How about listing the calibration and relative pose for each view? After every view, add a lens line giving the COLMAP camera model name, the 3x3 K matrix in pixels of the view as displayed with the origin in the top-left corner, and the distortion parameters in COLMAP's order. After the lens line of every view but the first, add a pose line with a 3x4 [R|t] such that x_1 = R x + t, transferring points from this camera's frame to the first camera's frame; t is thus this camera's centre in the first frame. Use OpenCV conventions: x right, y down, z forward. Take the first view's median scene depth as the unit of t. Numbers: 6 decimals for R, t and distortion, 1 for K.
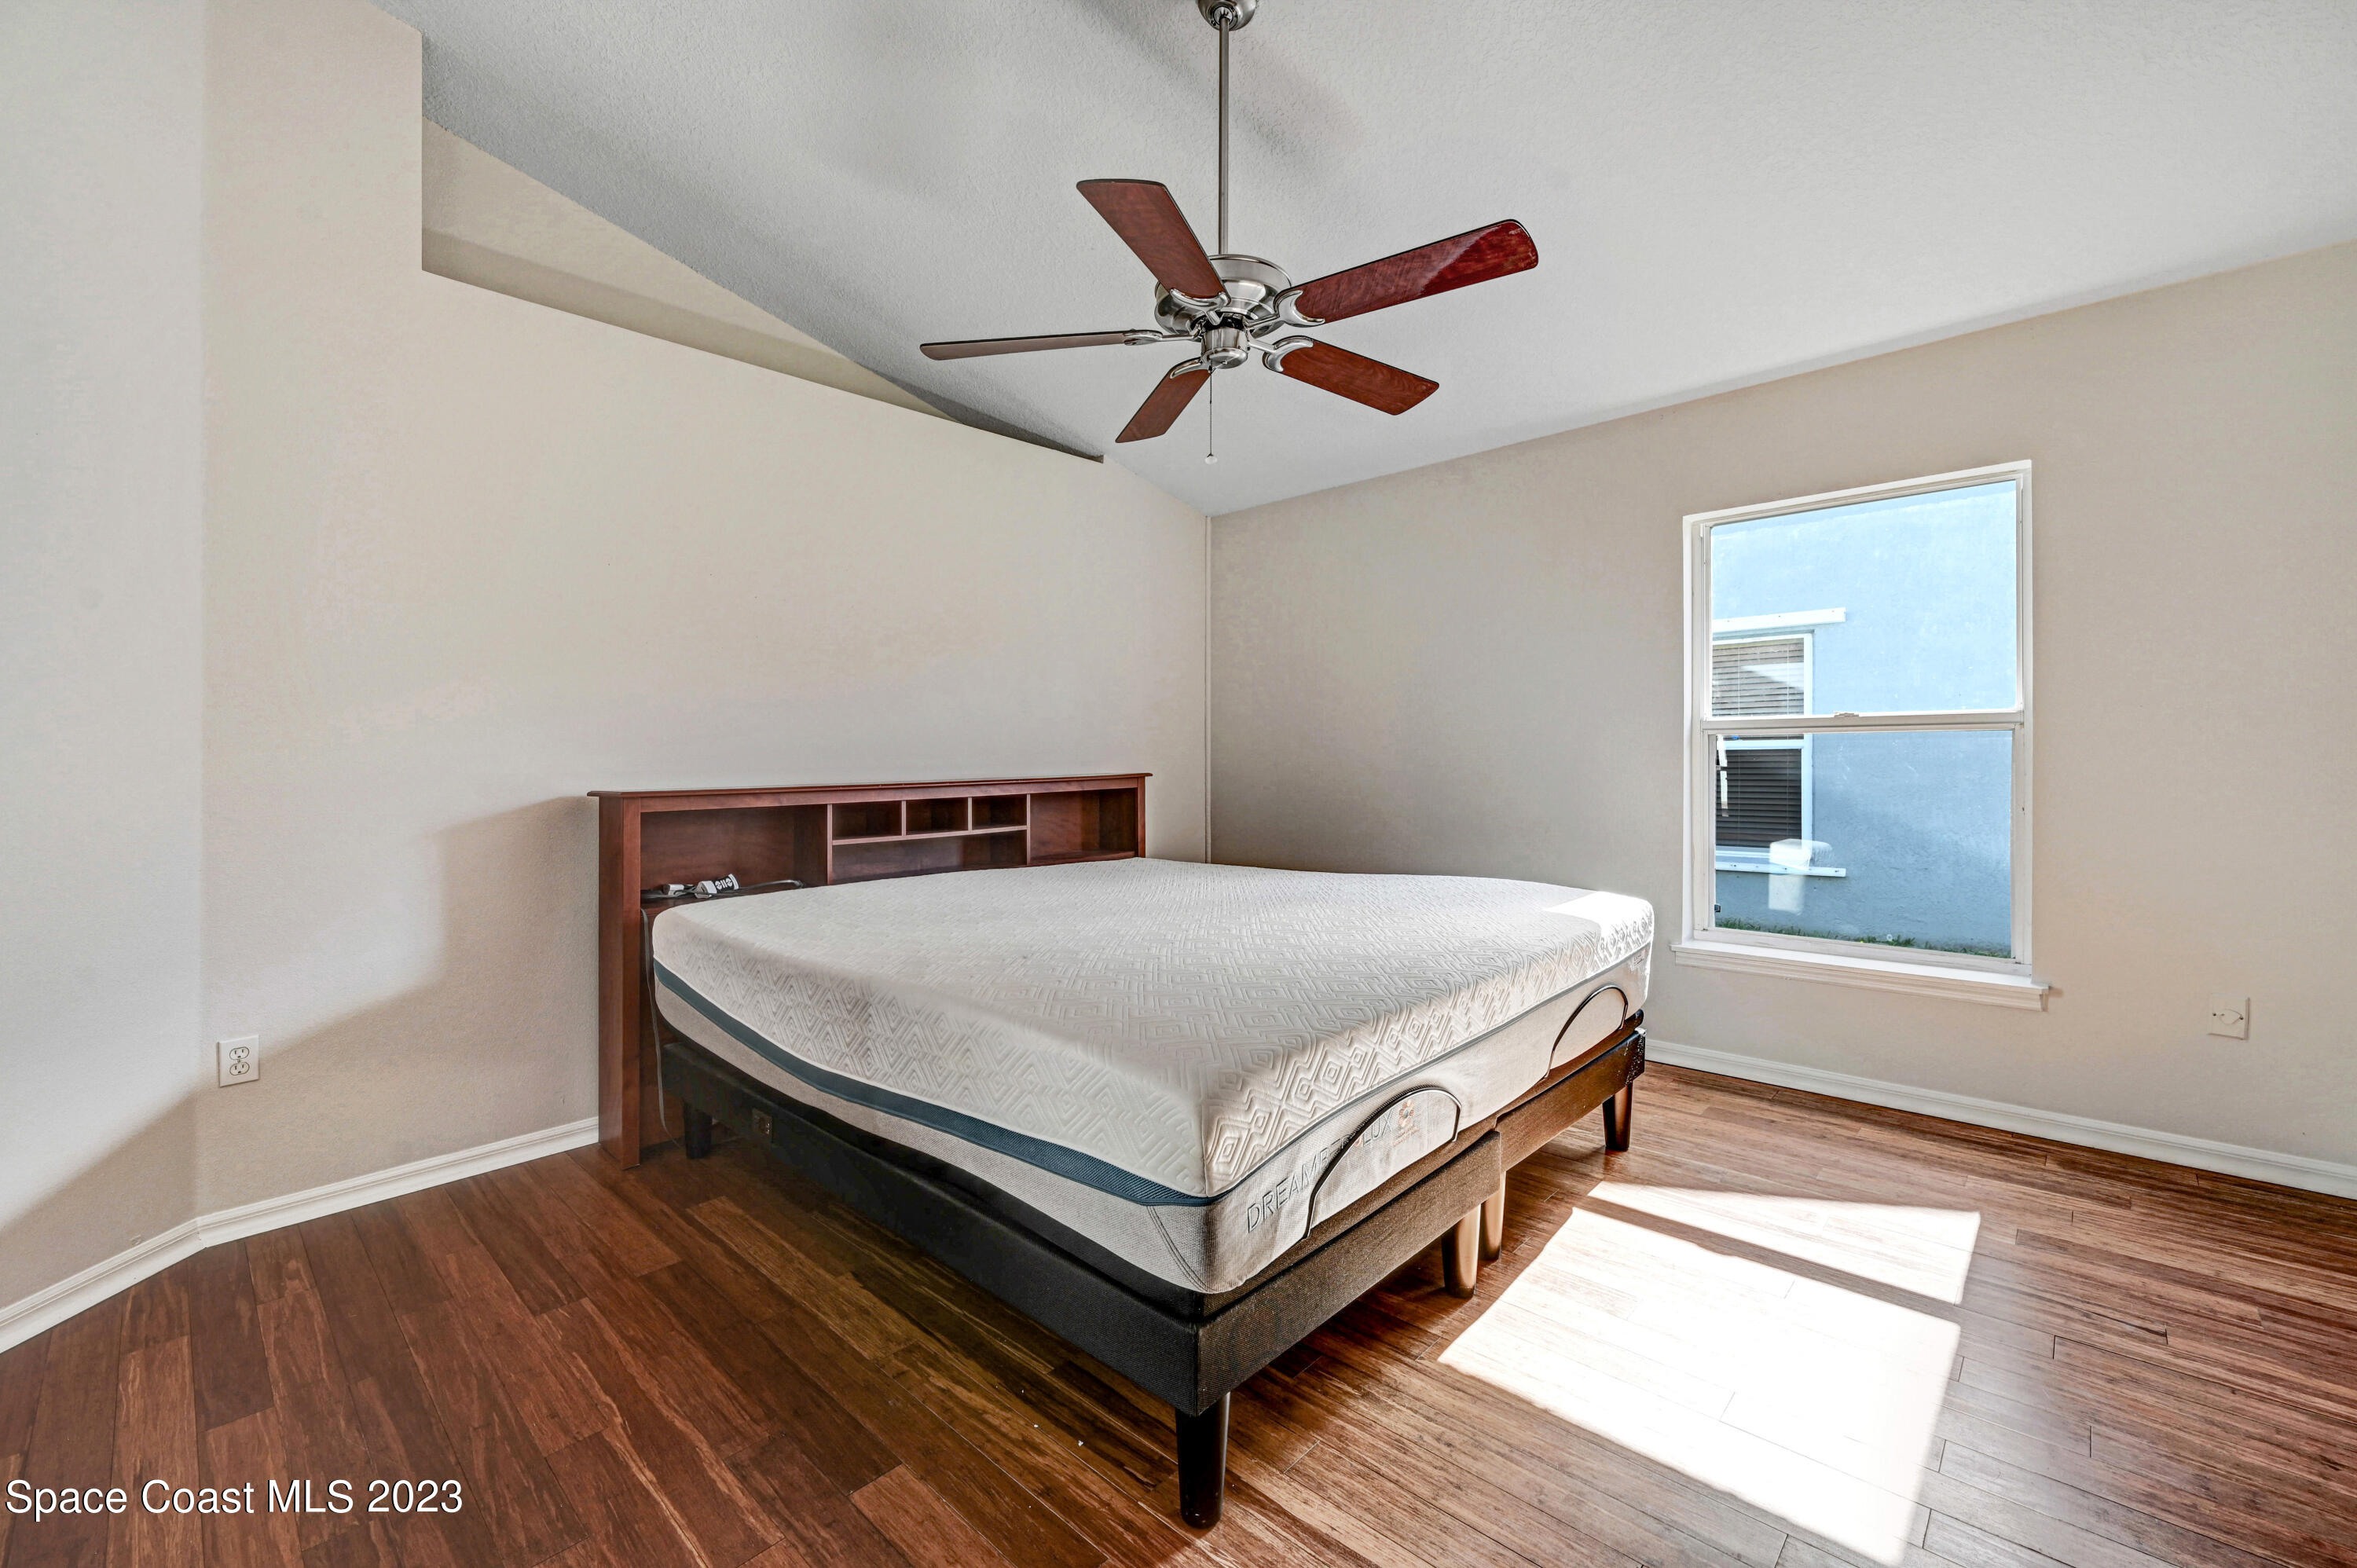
lens RADIAL K [[917.5, 0, 1169.6], [0, 917.5, 793.2], [0, 0, 1]] dist [0.004191, -0.000599]
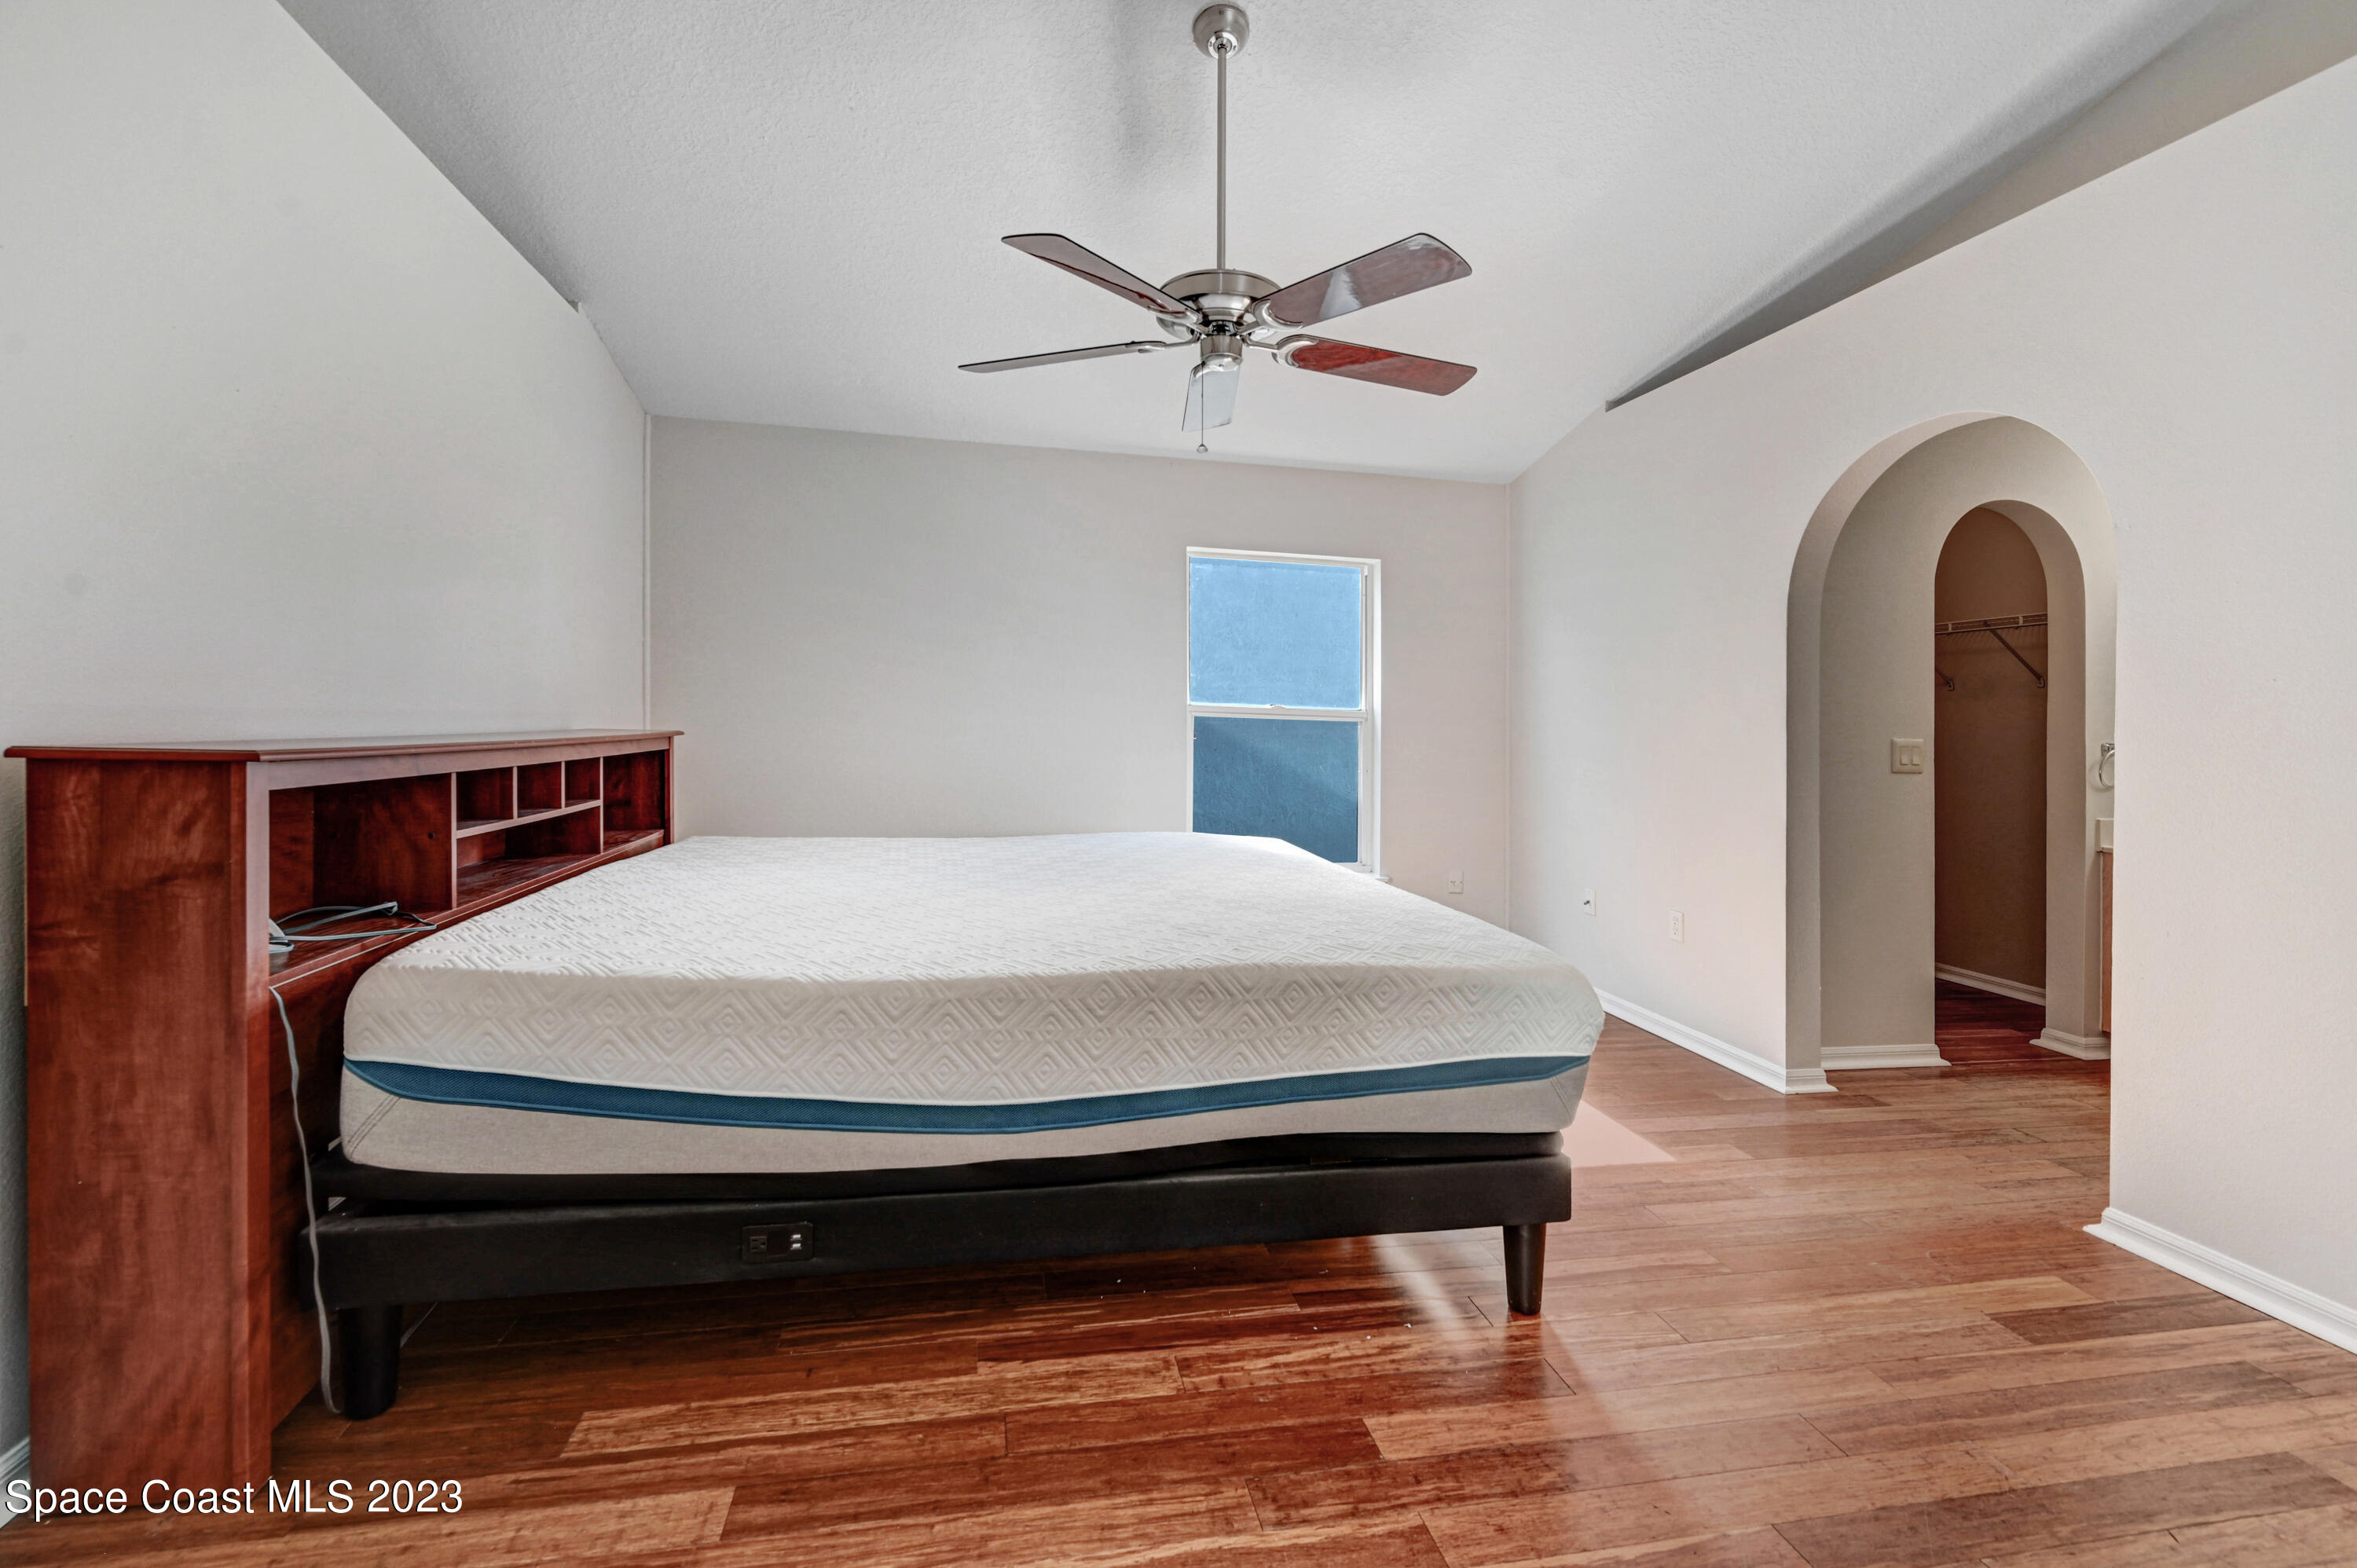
lens RADIAL K [[917.5, 0, 1168.9], [0, 917.5, 771.5], [0, 0, 1]] dist [0.004191, -0.000599]
pose [[0.625490, -0.004581, 0.780219, -0.944024], [-0.007572, 0.999900, 0.011941, 0.001491], [-0.780196, -0.013377, 0.625392, 0.419083]]
